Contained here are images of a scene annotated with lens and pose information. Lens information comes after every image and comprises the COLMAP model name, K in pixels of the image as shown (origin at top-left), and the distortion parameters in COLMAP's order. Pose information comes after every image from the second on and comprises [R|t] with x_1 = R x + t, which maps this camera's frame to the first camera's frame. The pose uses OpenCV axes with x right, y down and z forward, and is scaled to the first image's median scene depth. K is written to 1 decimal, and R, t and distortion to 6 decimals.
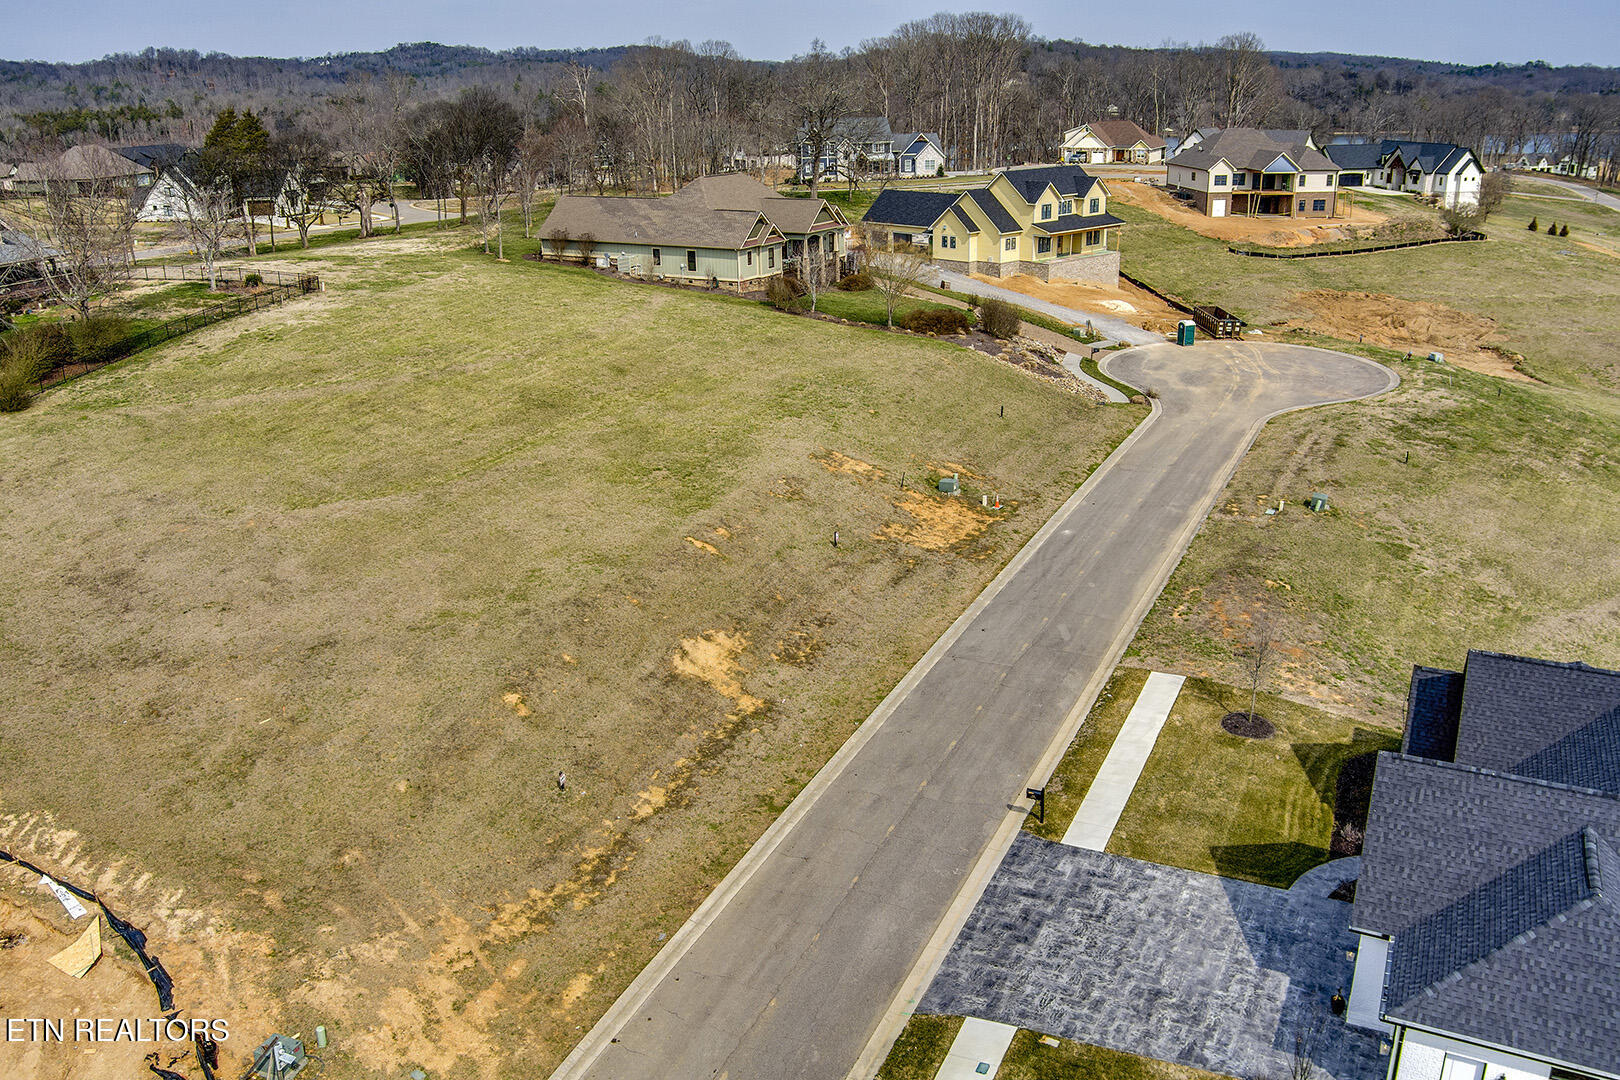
lens RADIAL K [[1309.4, 0, 805.0], [0, 1309.4, 554.9], [0, 0, 1]] dist [-0.079202, 0.029601]
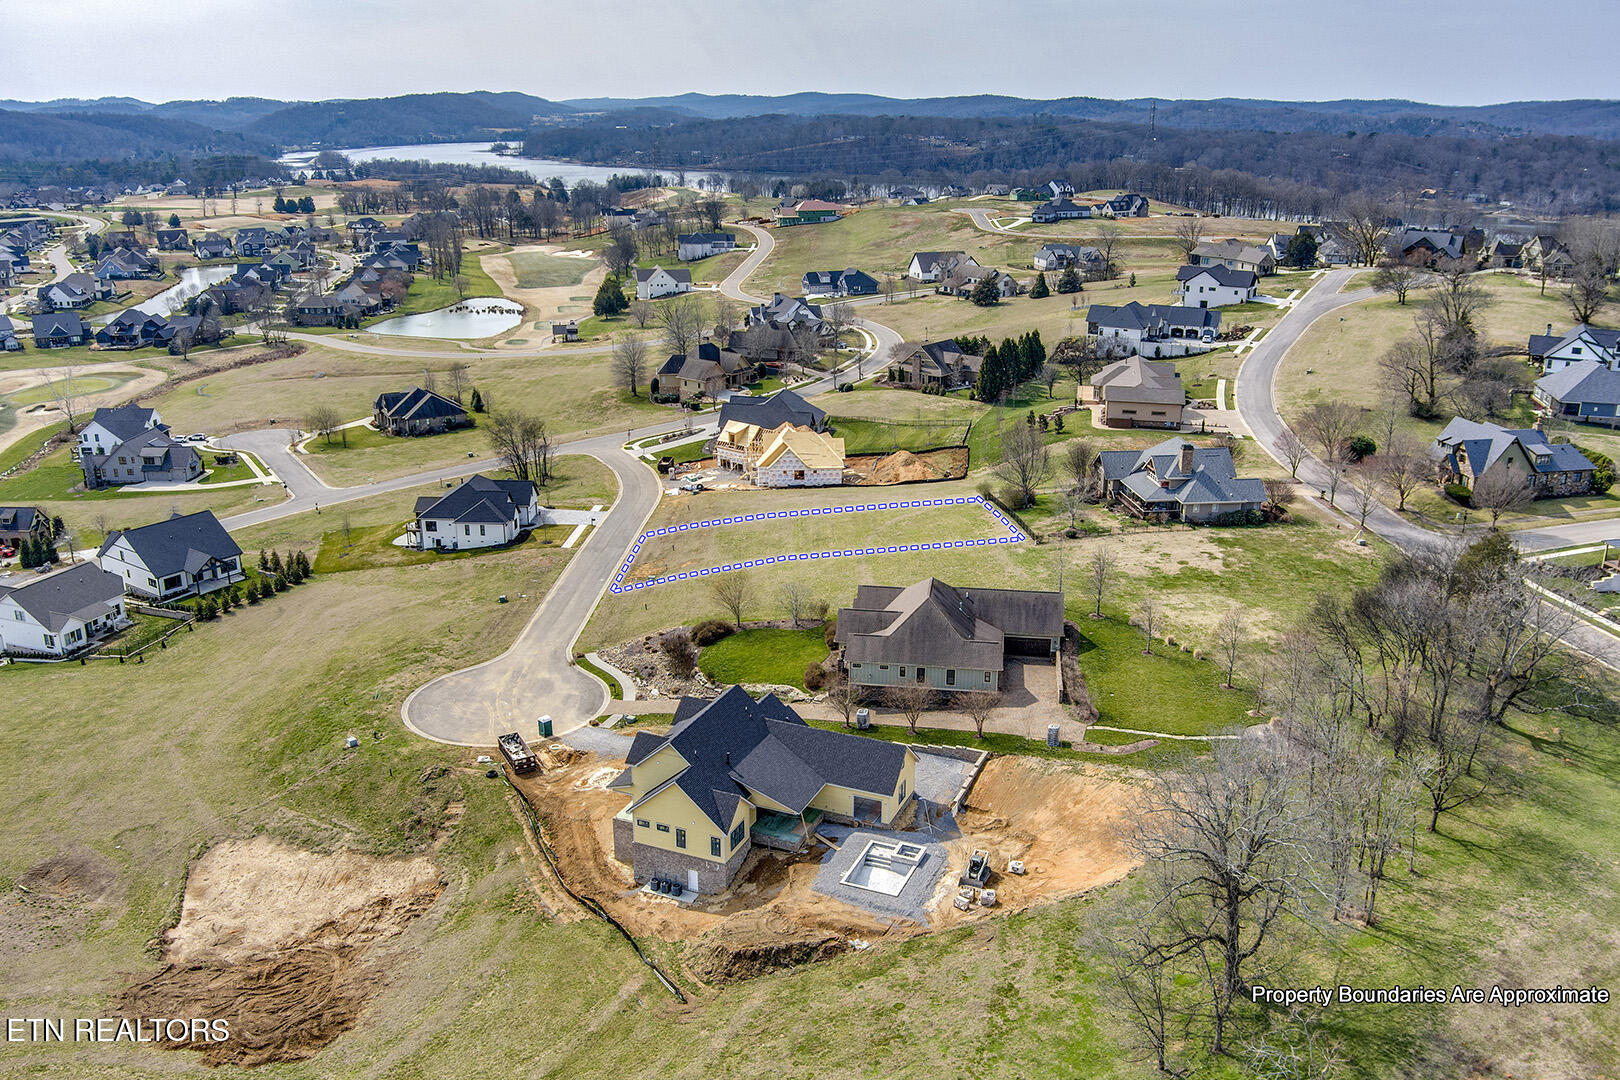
lens RADIAL K [[1342.8, 0, 803.8], [0, 1342.8, 568.6], [0, 0, 1]] dist [-0.067127, 0.003352]
pose [[-0.915899, 0.149522, -0.372522, 0.524884], [-0.123359, 0.778281, 0.615679, -1.108065], [0.381984, 0.609854, -0.694382, 1.901794]]
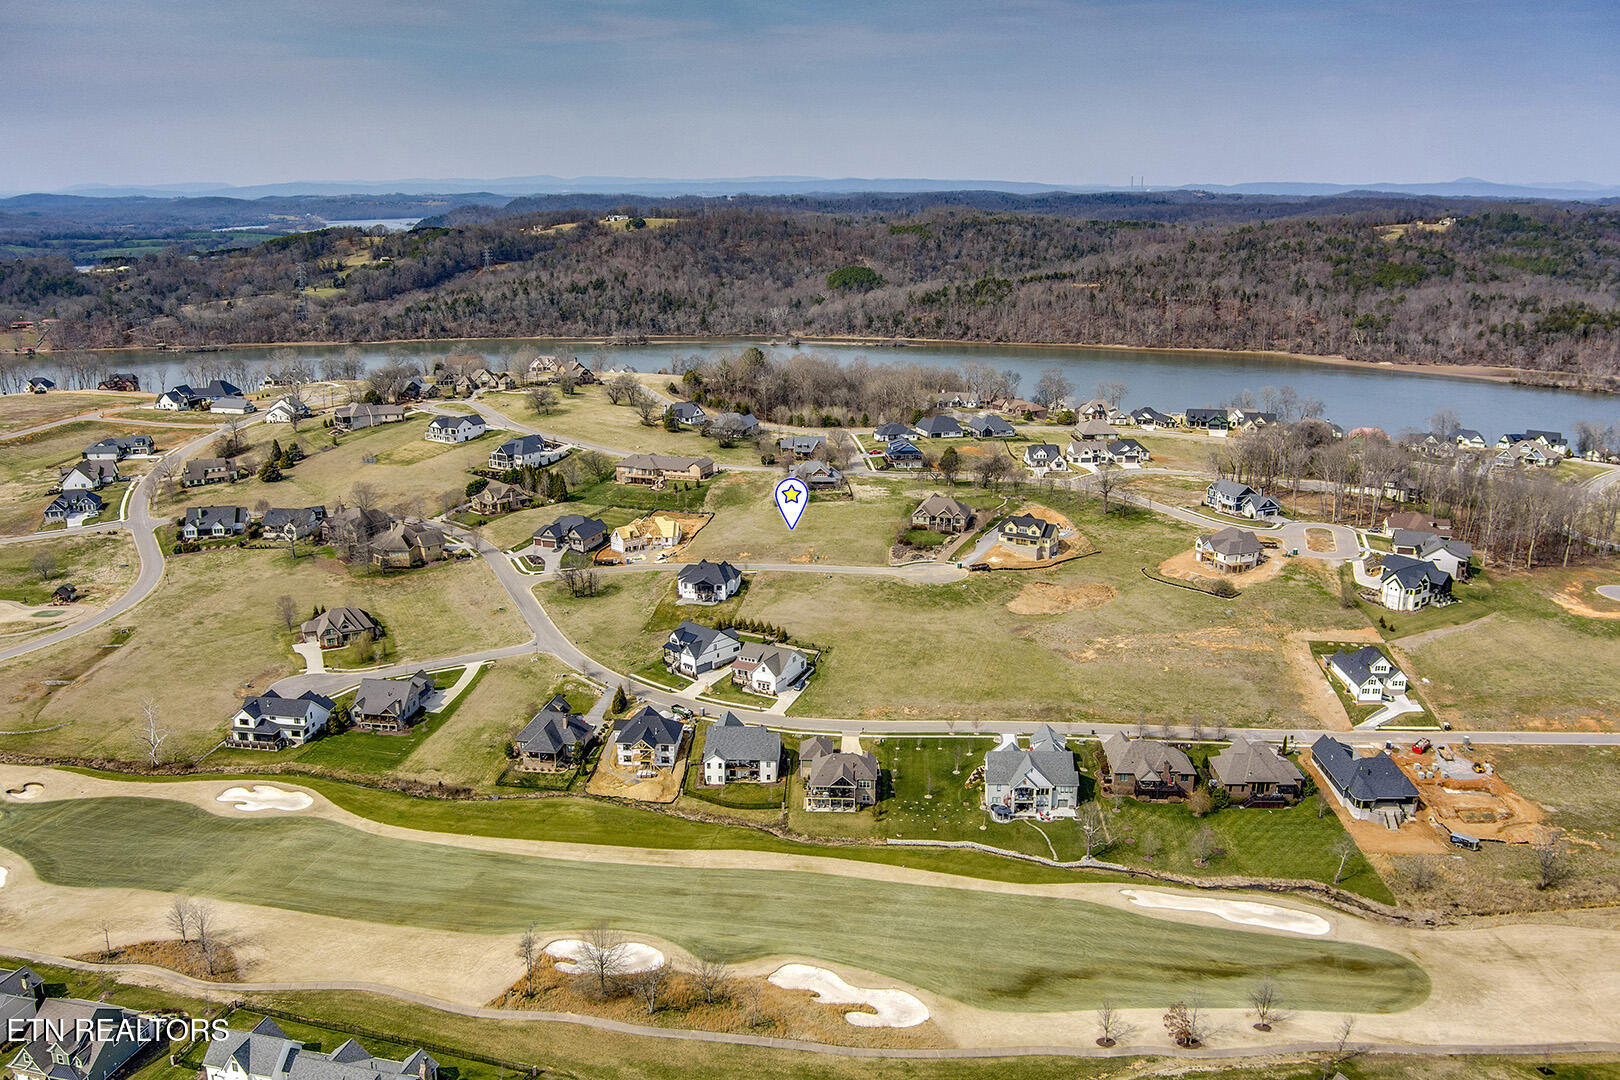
lens RADIAL K [[1342.8, 0, 803.8], [0, 1342.8, 568.6], [0, 0, 1]] dist [-0.067127, 0.003352]
pose [[0.283247, 0.282807, -0.916401, 3.790280], [-0.333627, 0.924908, 0.182312, -0.730918], [0.899146, 0.254097, 0.356330, -0.807375]]
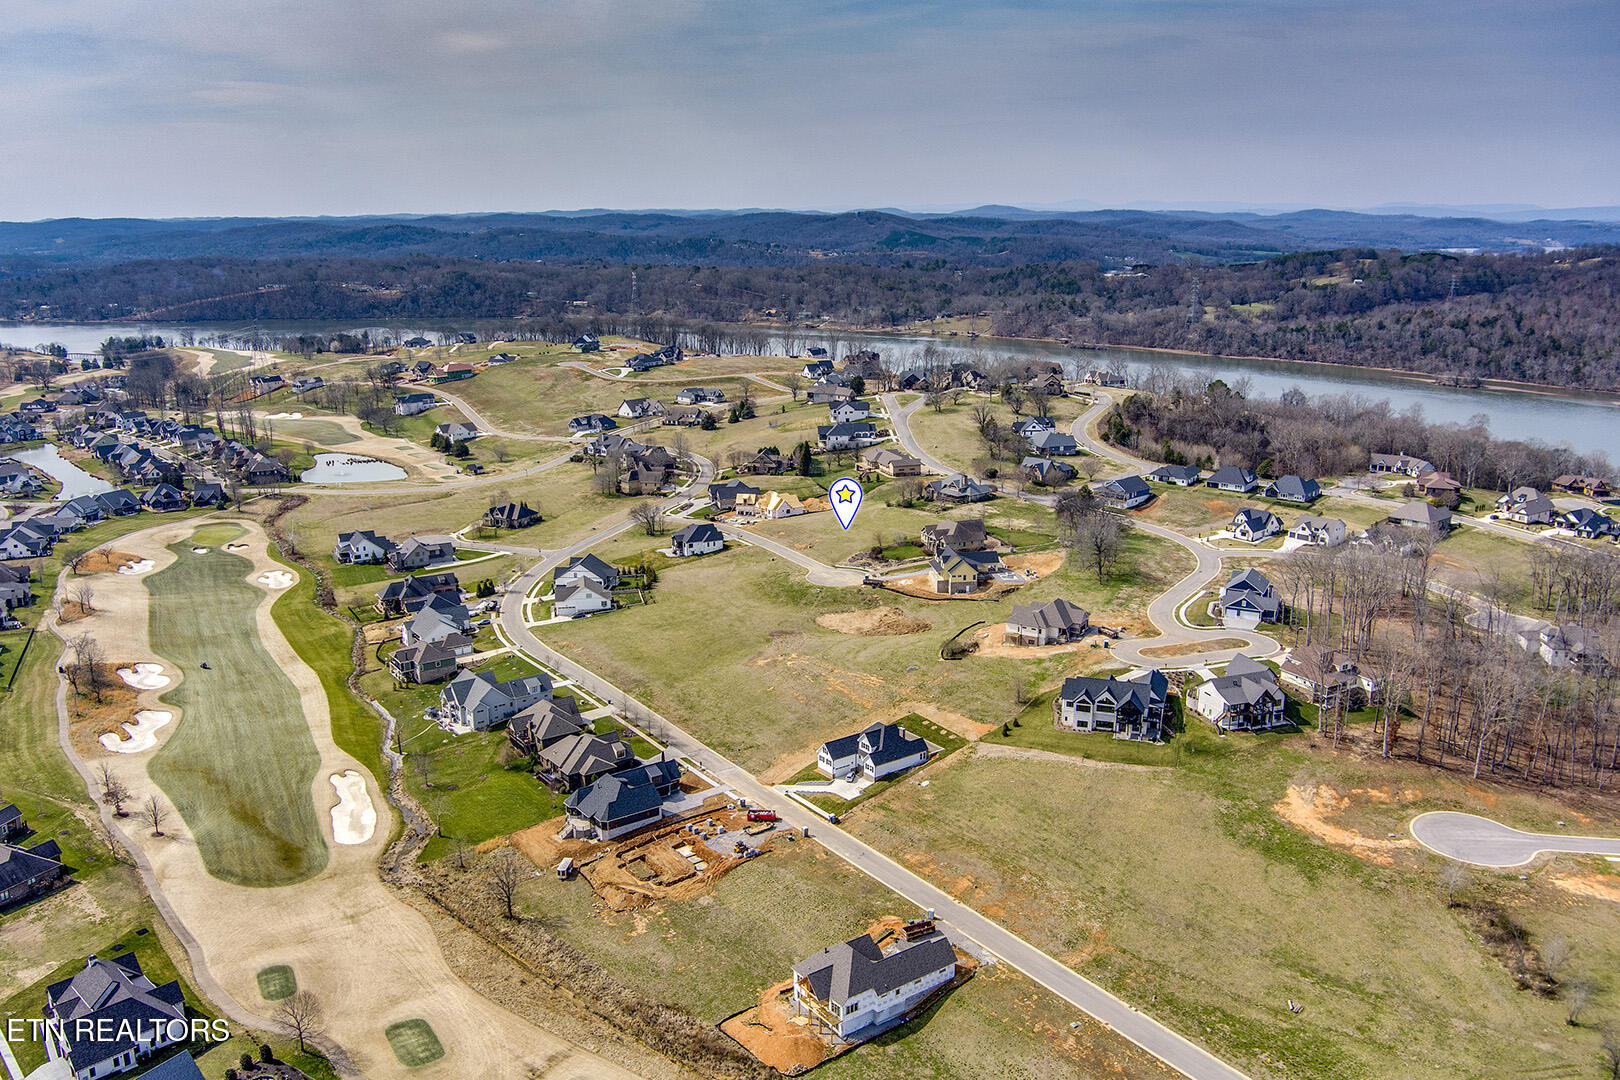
lens RADIAL K [[1315.8, 0, 807.9], [0, 1315.8, 580.1], [0, 0, 1]] dist [-0.057168, -0.004306]
pose [[-0.580899, 0.242351, -0.777060, 3.514583], [-0.267861, 0.844561, 0.463645, -1.973705], [0.768640, 0.477475, -0.425688, 2.580571]]
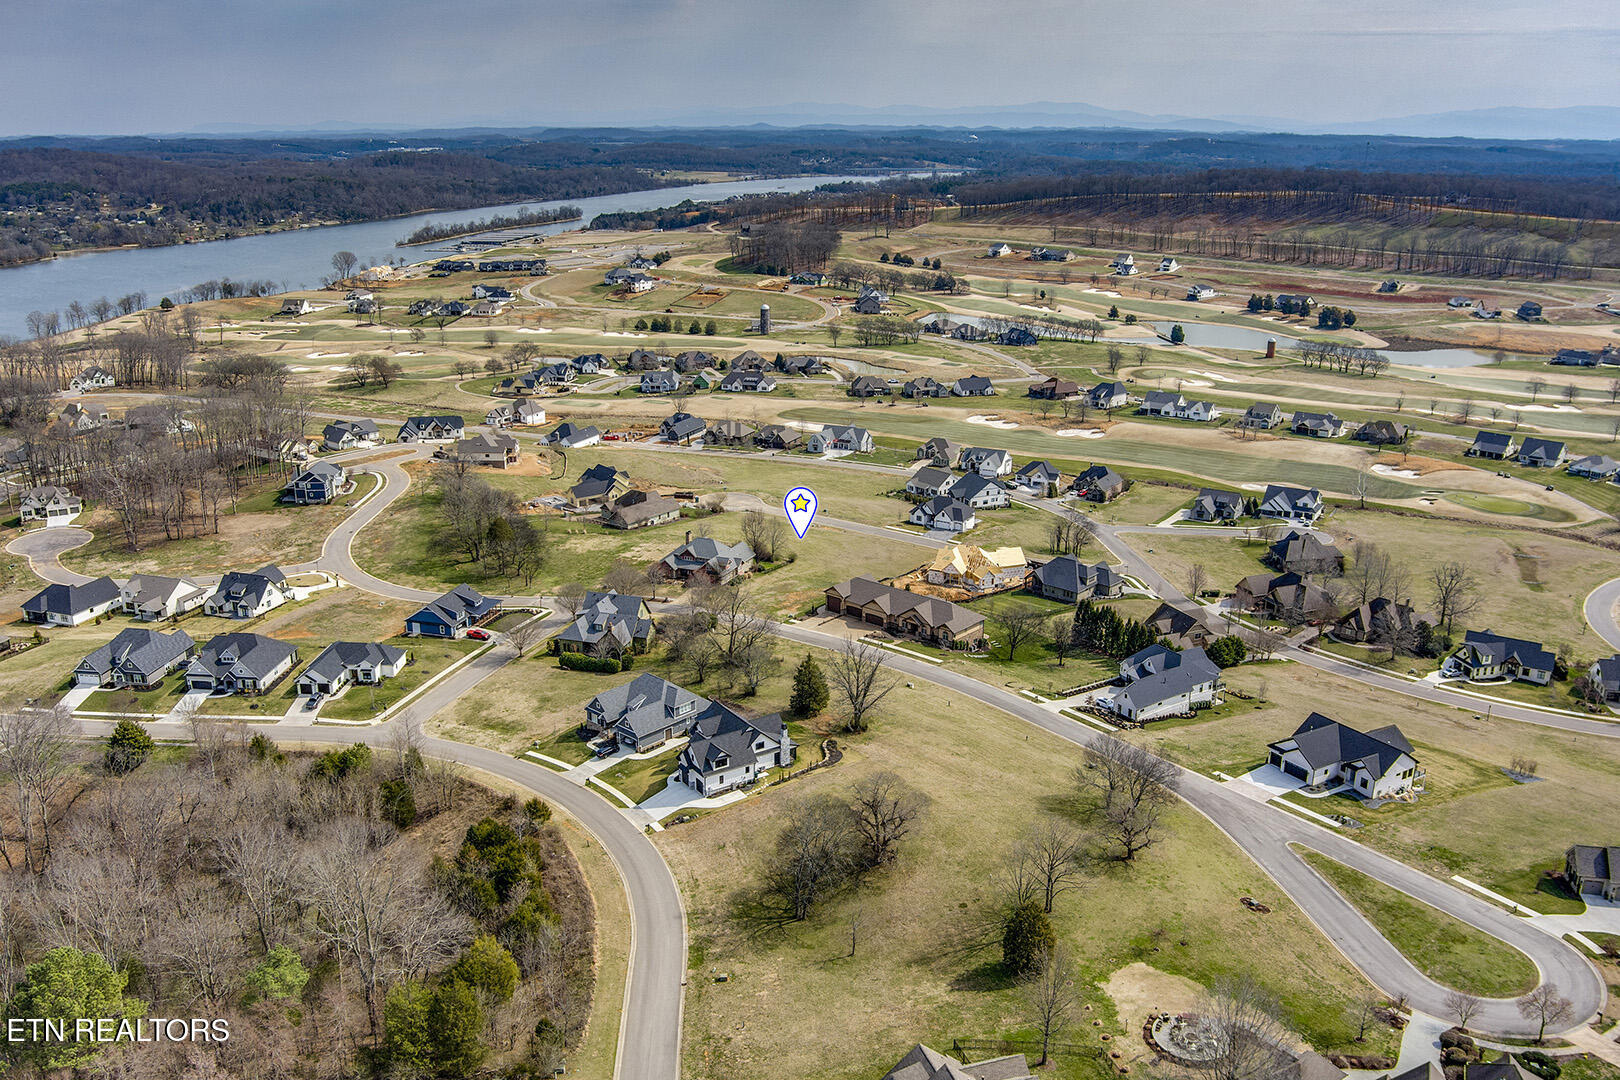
lens RADIAL K [[1342.8, 0, 803.8], [0, 1342.8, 568.6], [0, 0, 1]] dist [-0.067127, 0.003352]
pose [[0.103767, -0.294883, 0.949882, -3.550299], [0.338744, 0.908419, 0.245006, -0.860280], [-0.935139, 0.296343, 0.194154, -0.007164]]
